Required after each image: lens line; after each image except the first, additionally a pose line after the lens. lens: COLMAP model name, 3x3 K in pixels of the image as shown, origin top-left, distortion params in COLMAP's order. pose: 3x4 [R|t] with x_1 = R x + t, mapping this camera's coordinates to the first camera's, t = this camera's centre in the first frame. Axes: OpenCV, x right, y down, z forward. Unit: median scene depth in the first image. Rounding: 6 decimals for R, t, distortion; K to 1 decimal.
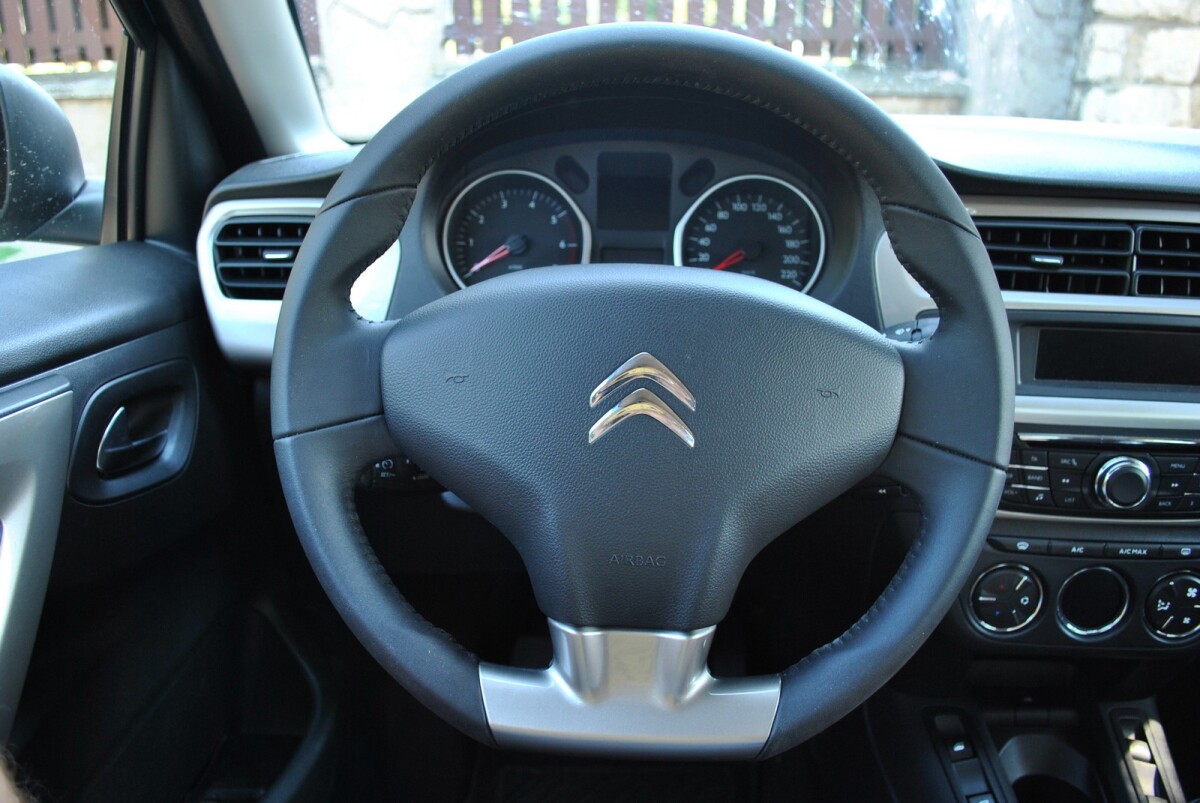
lens RADIAL K [[952.7, 0, 579.2], [0, 952.7, 420.5], [0, 0, 1]] dist [-0.068869, 0.001460]
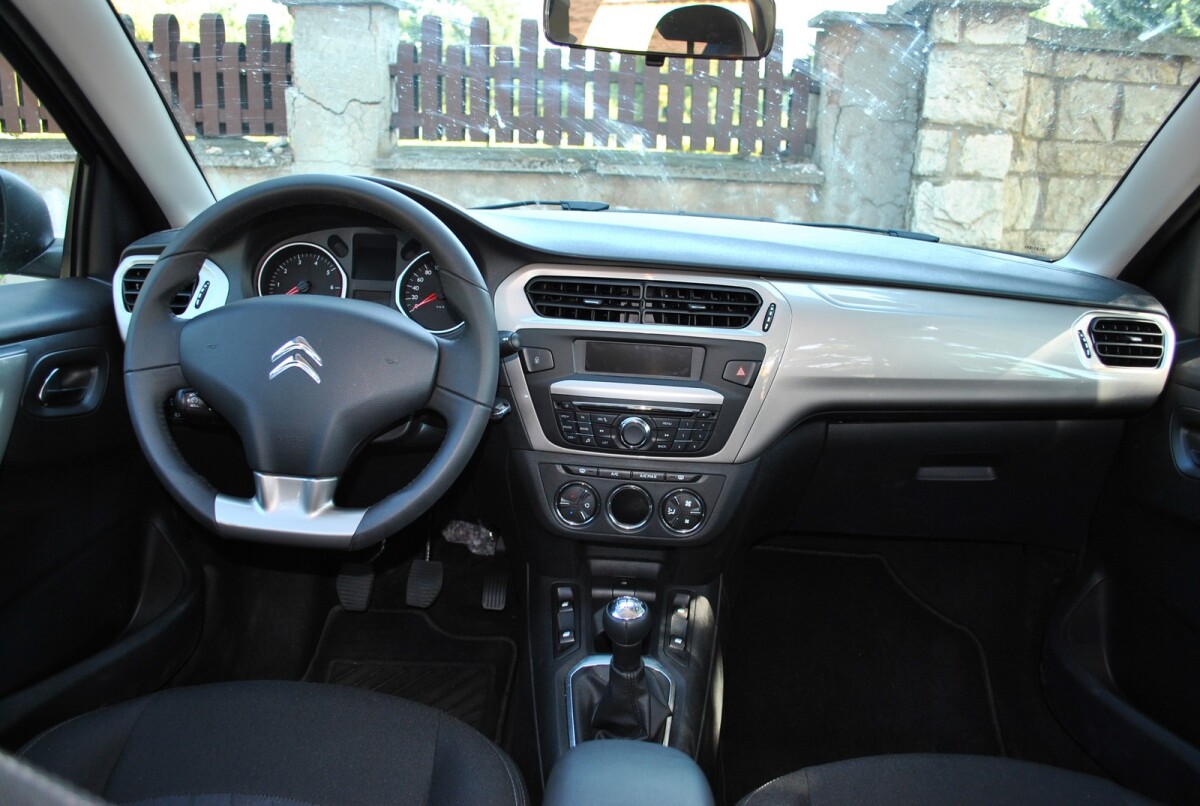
lens RADIAL K [[952.7, 0, 602.4], [0, 952.7, 404.6], [0, 0, 1]] dist [-0.068869, 0.001460]
pose [[0.999372, 0.032242, 0.014687, 0.443159], [-0.030990, 0.996417, -0.078696, 0.137122], [-0.017172, 0.078191, 0.996790, -0.653275]]
